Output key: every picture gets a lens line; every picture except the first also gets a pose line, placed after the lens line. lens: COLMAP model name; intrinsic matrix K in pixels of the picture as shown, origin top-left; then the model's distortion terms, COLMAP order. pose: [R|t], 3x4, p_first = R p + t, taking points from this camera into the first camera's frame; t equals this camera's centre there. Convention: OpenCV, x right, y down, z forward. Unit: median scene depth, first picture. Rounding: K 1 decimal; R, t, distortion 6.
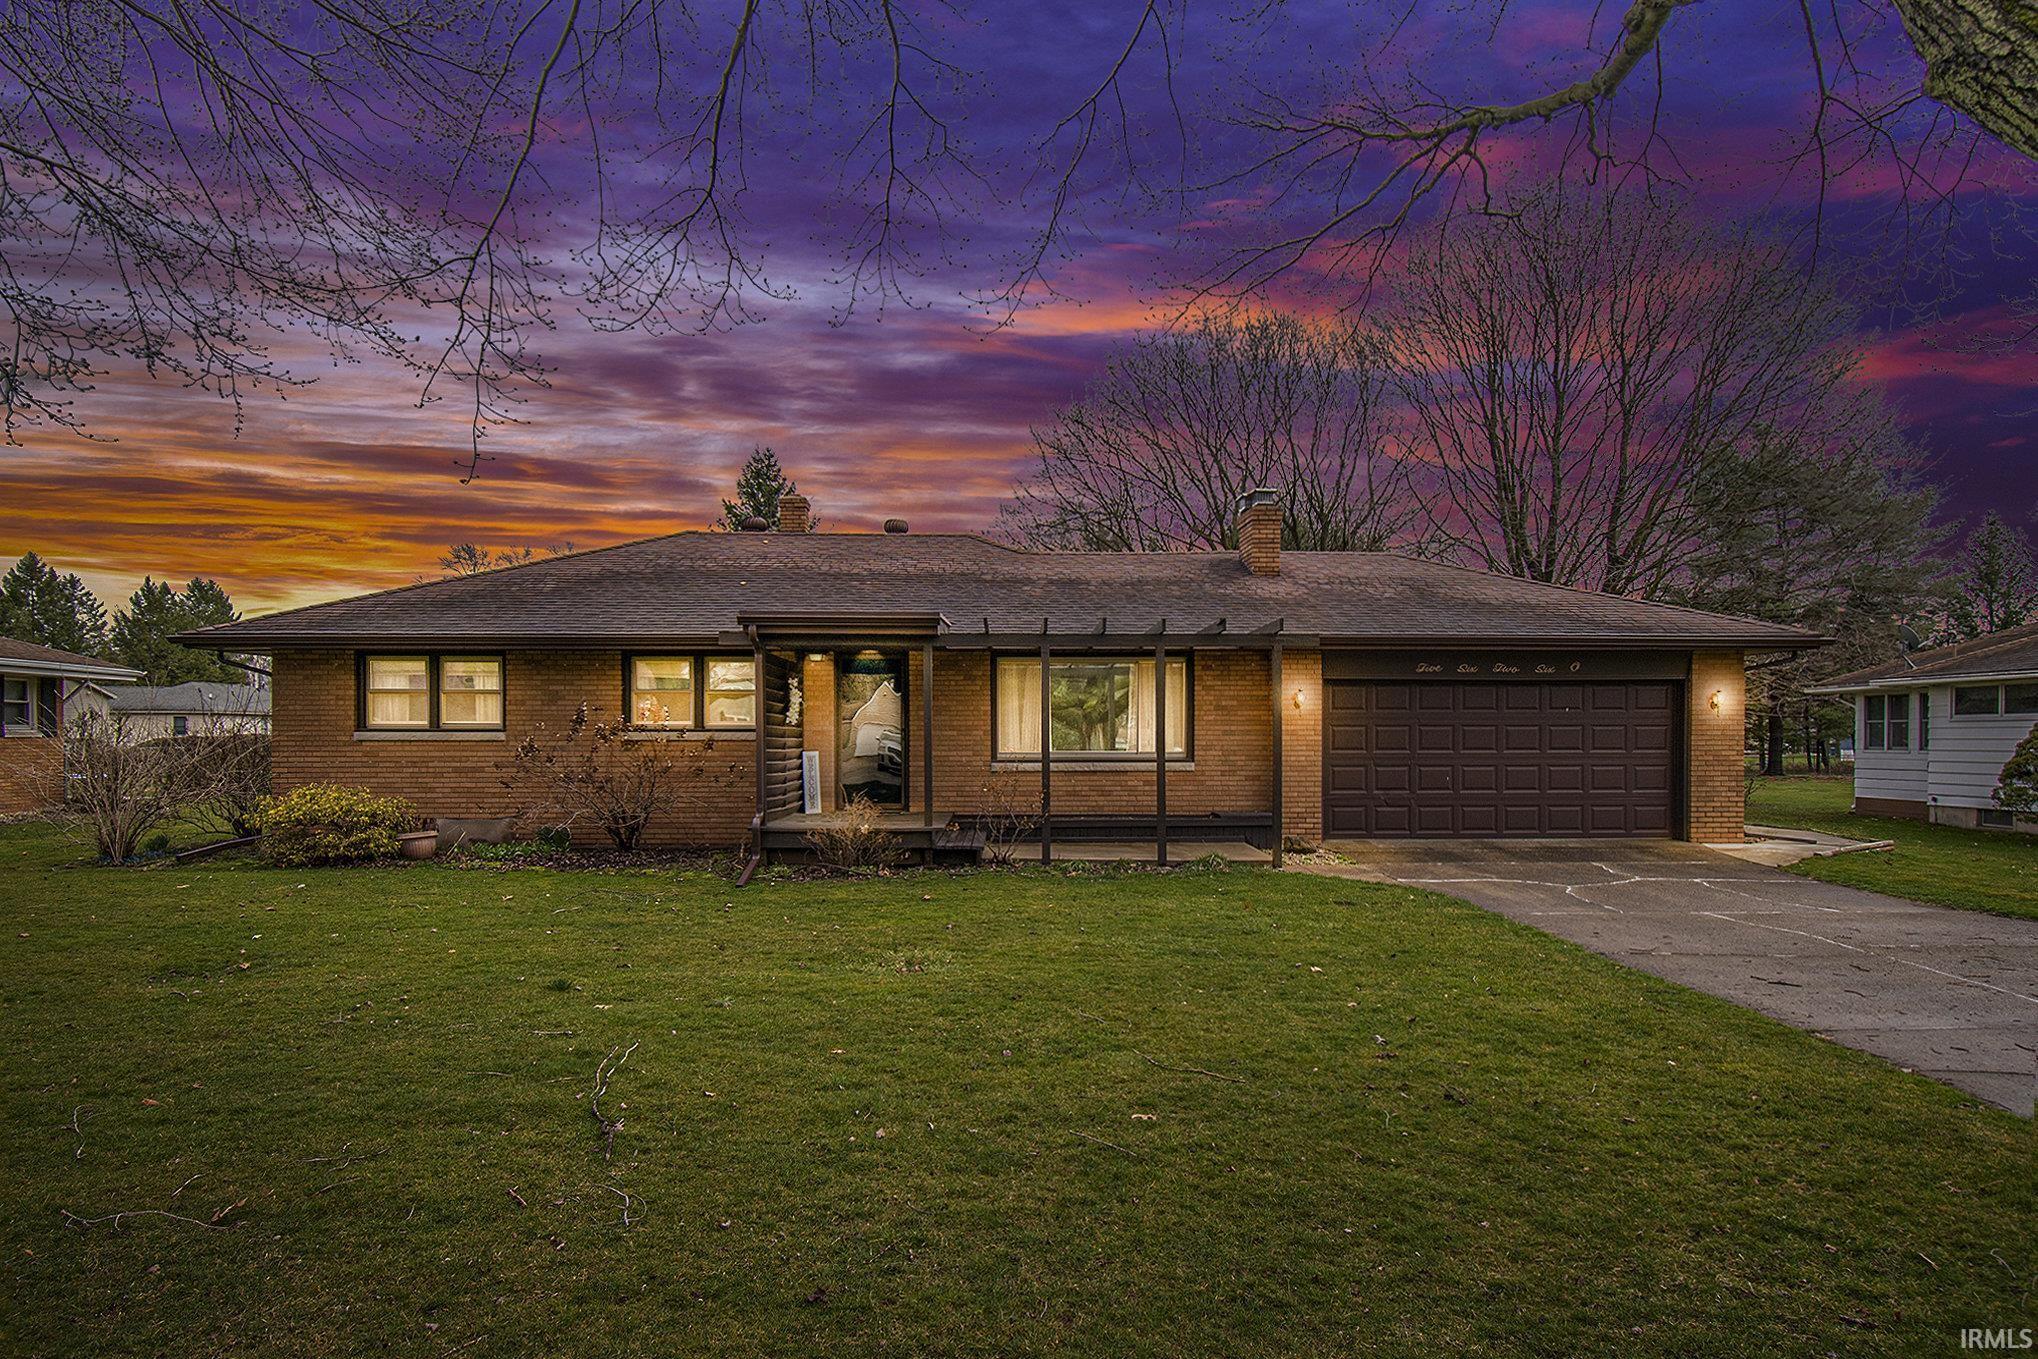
lens RADIAL K [[1249.0, 0, 1016.1], [0, 1249.0, 689.3], [0, 0, 1]] dist [-0.000559, -0.000077]
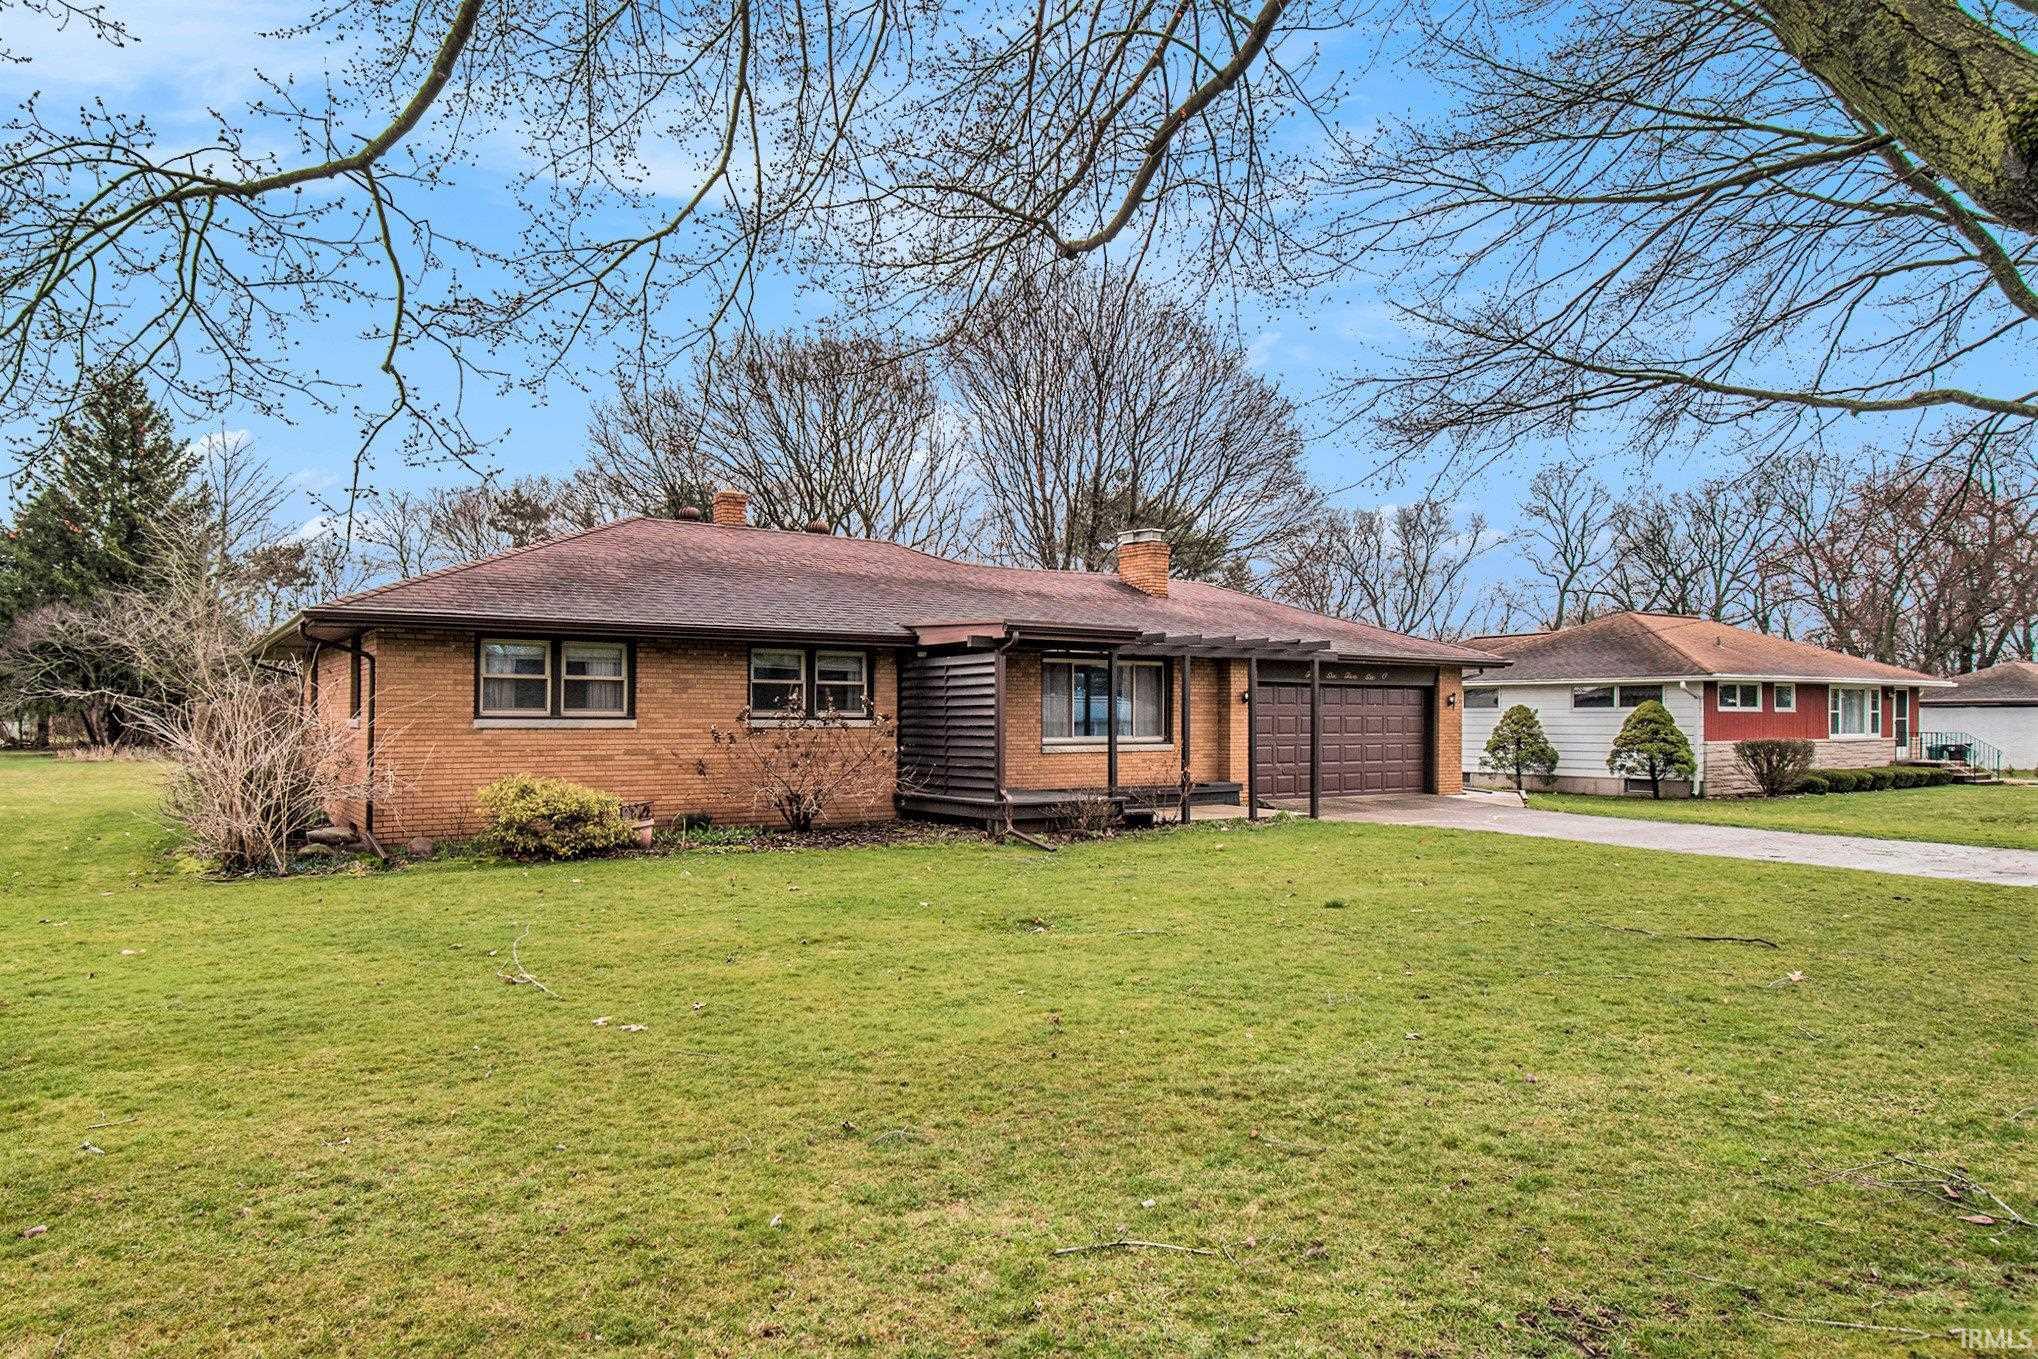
lens RADIAL K [[1249.0, 0, 1015.2], [0, 1249.0, 682.6], [0, 0, 1]] dist [-0.000559, -0.000077]
pose [[0.848038, 0.016956, 0.529664, -0.722939], [-0.023236, 0.999716, 0.005200, -0.008276], [-0.529426, -0.016717, 0.848192, -0.005026]]
